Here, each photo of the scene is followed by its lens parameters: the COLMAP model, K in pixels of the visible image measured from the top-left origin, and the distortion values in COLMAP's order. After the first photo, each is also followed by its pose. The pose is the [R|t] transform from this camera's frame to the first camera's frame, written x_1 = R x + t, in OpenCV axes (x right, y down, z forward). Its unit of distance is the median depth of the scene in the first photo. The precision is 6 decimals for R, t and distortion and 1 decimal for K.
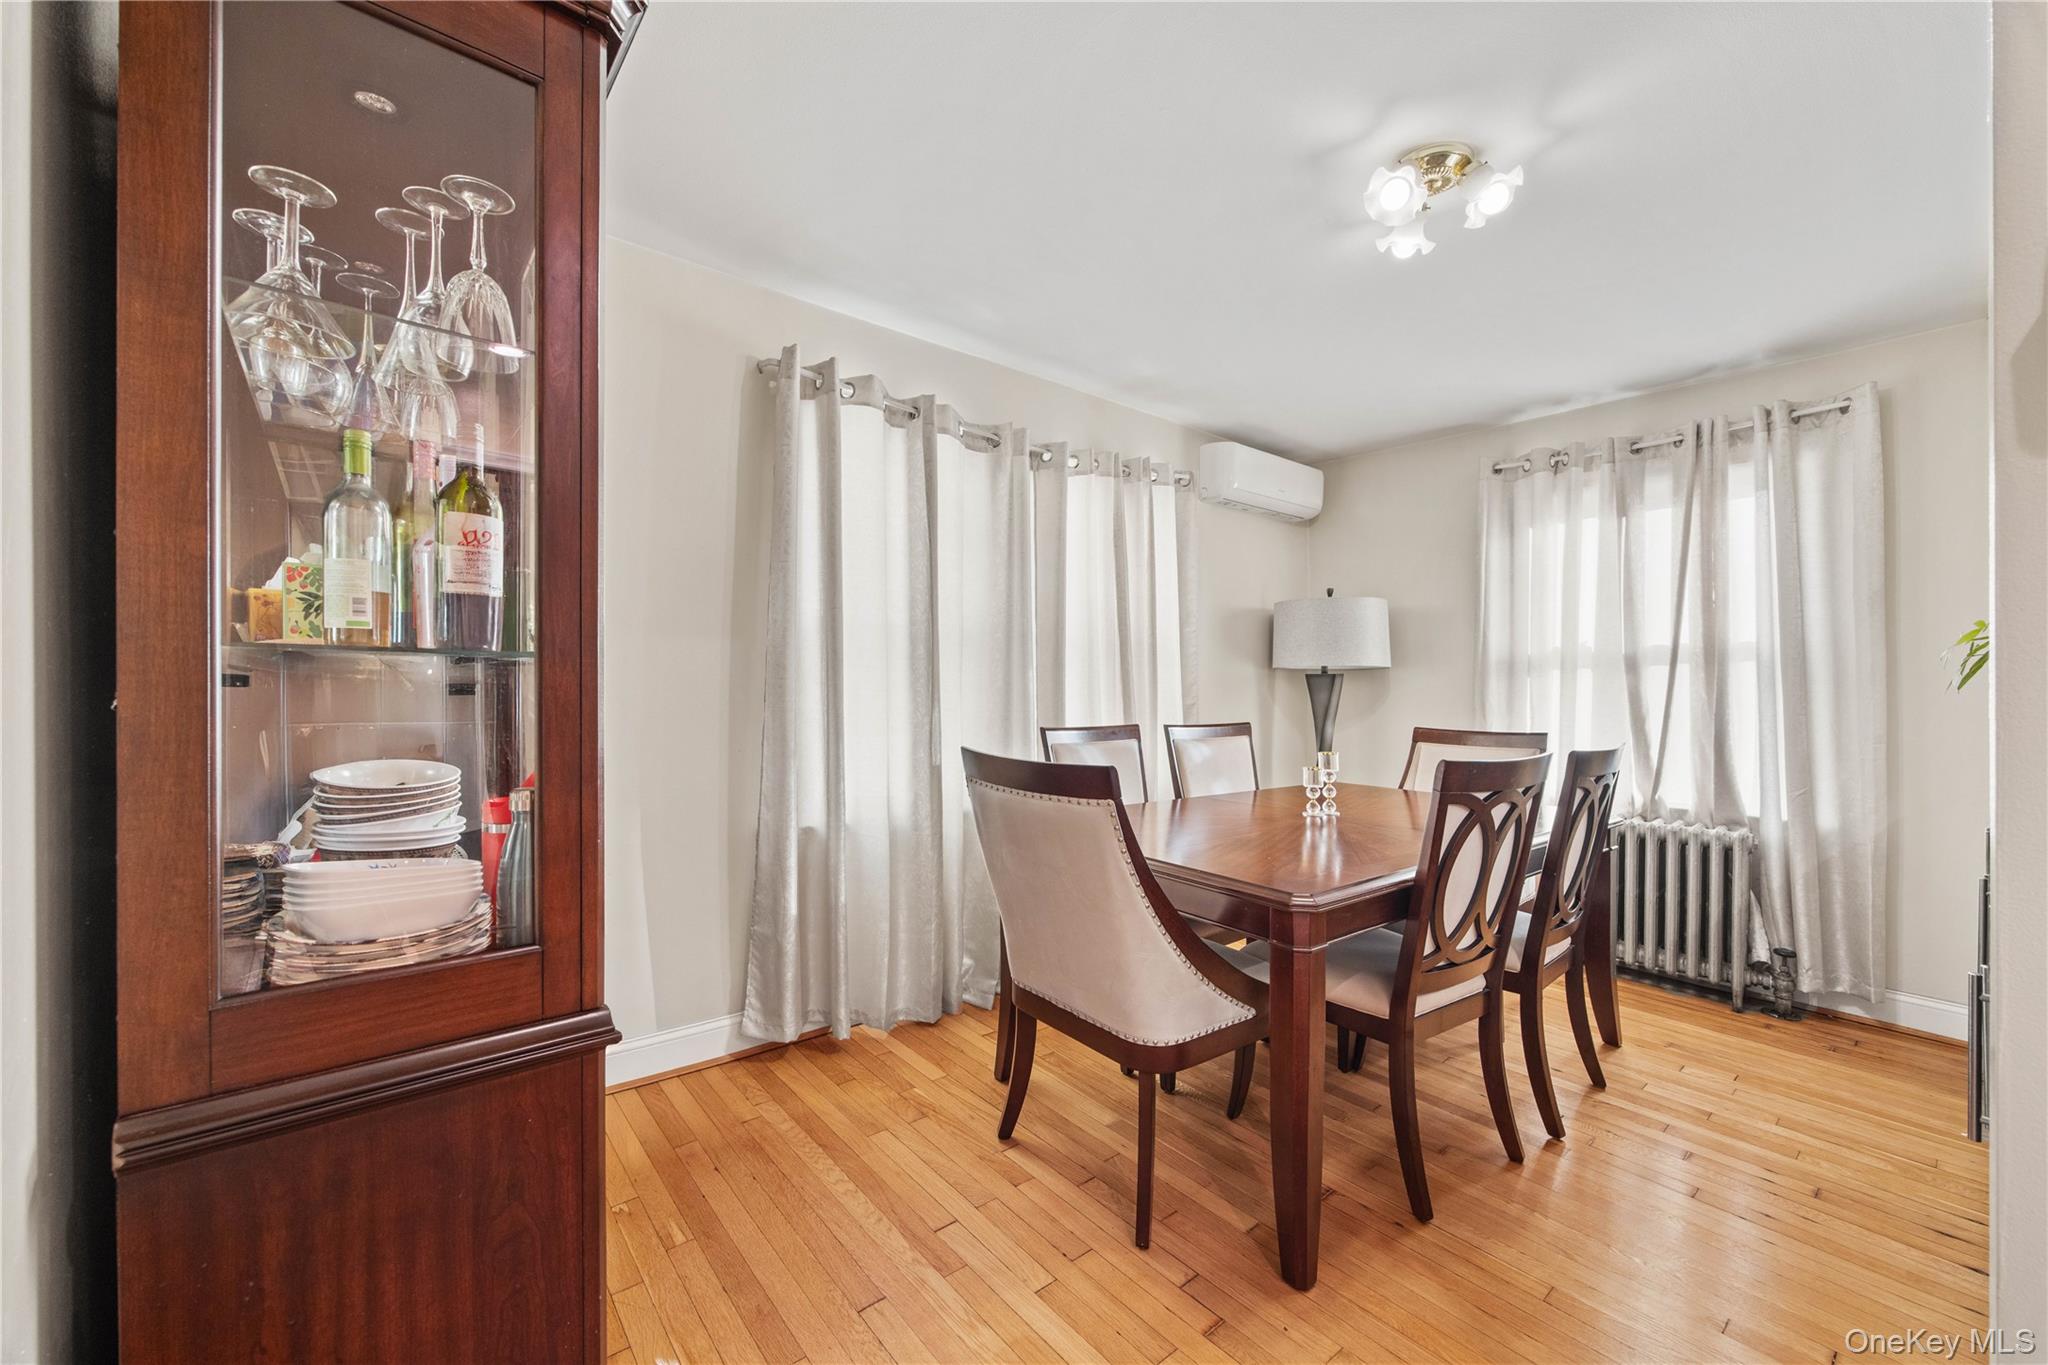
lens RADIAL K [[776.2, 0, 1002.6], [0, 776.2, 680.6], [0, 0, 1]] dist [-0.003540, 0.000353]
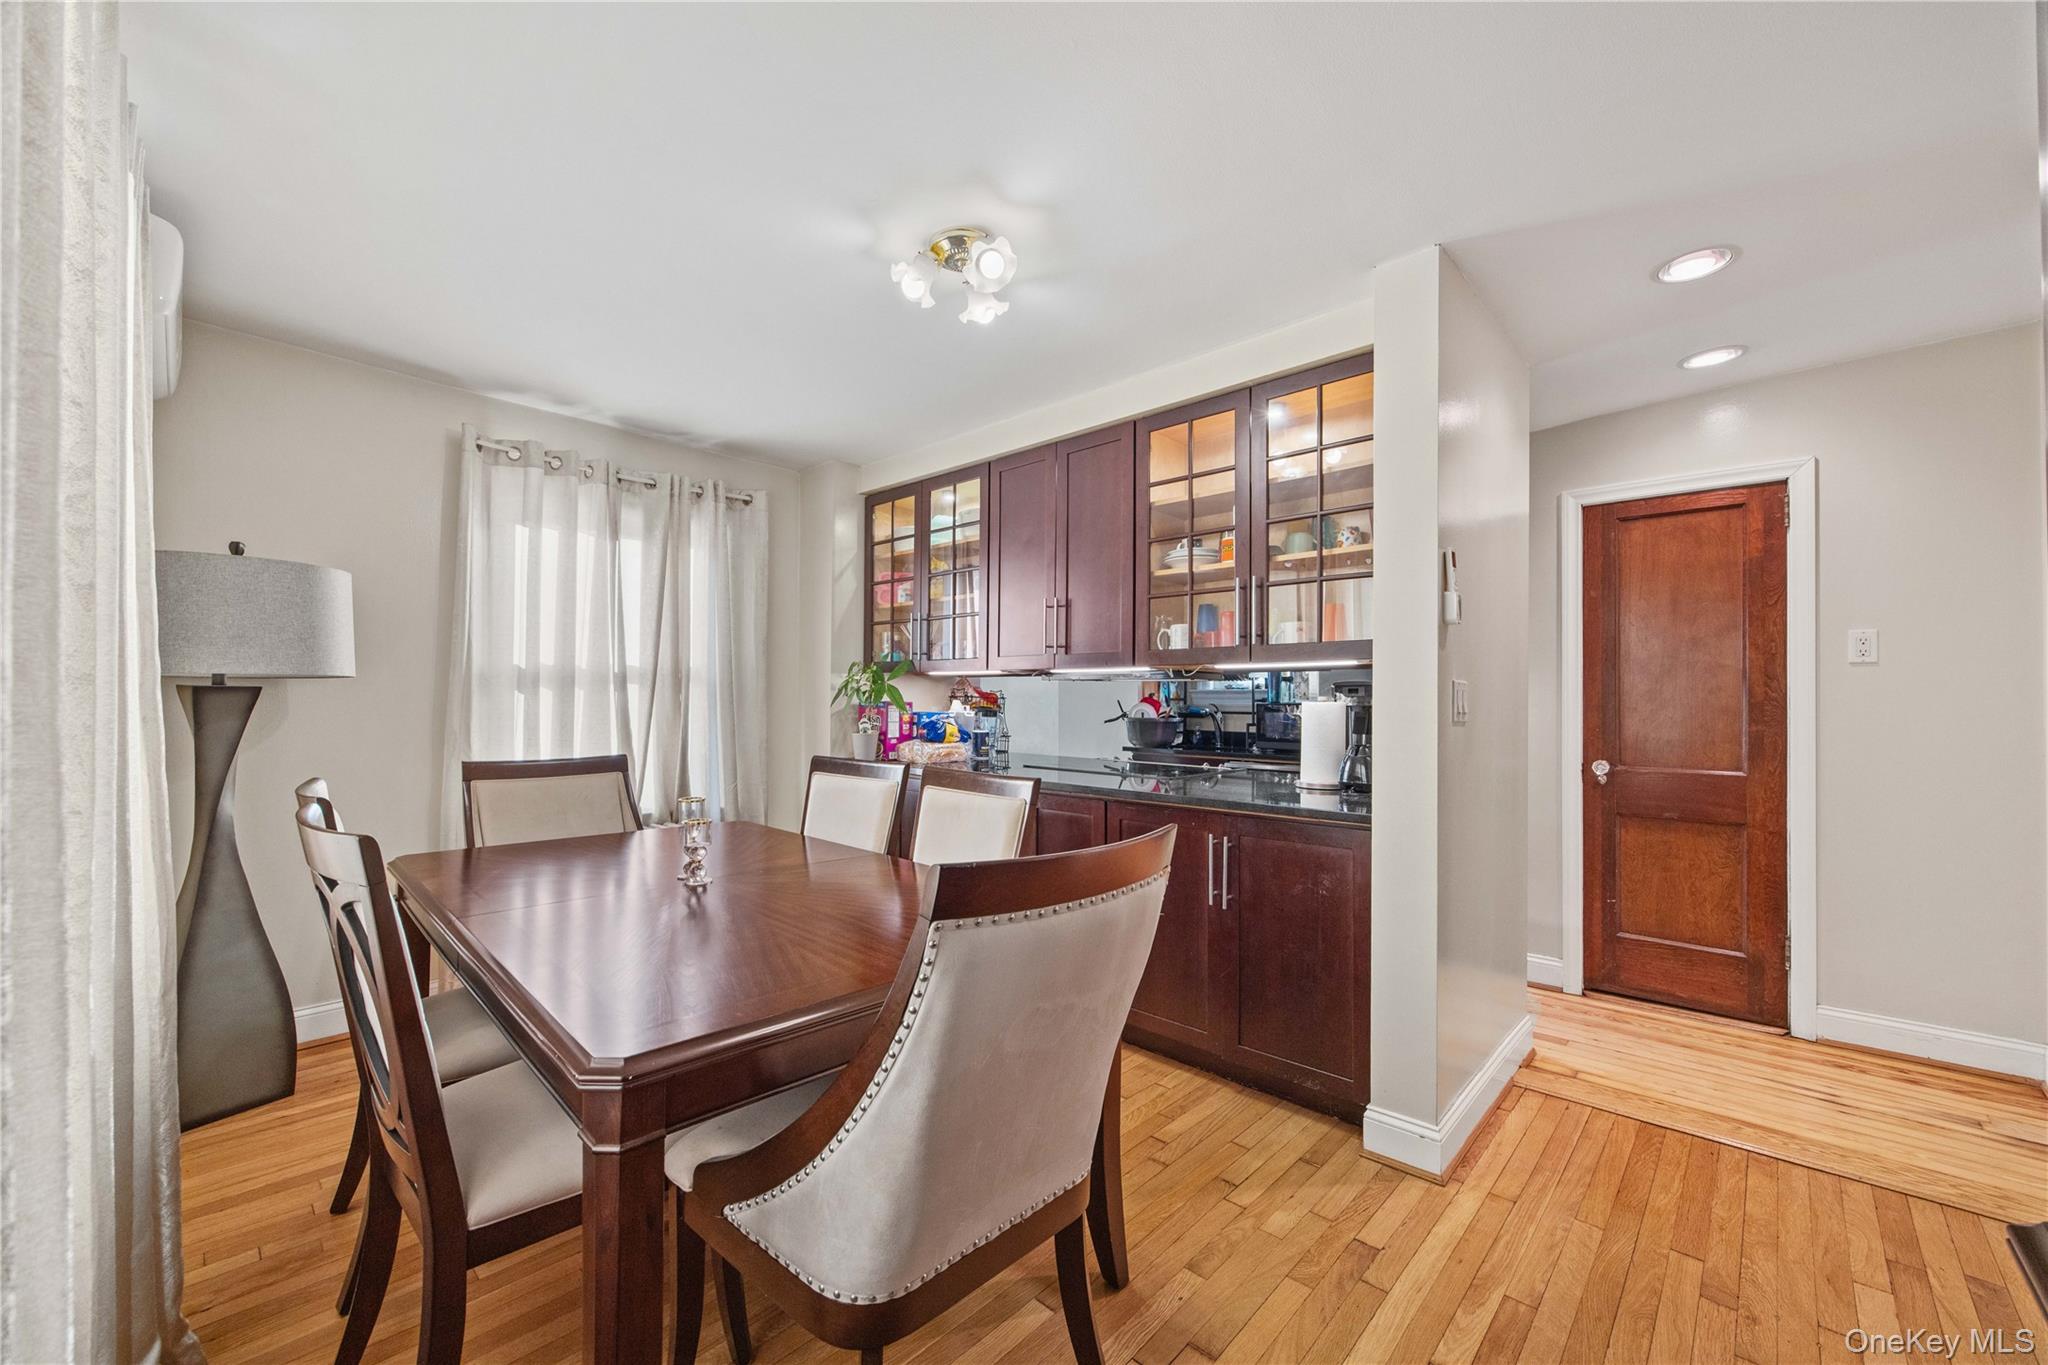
lens RADIAL K [[776.2, 0, 1023.3], [0, 776.2, 680.8], [0, 0, 1]] dist [-0.003540, 0.000353]
pose [[-0.152478, 0.006405, 0.988286, -0.319679], [-0.015076, 0.999848, -0.008806, -0.021642], [-0.988192, -0.016242, -0.152358, 0.624957]]
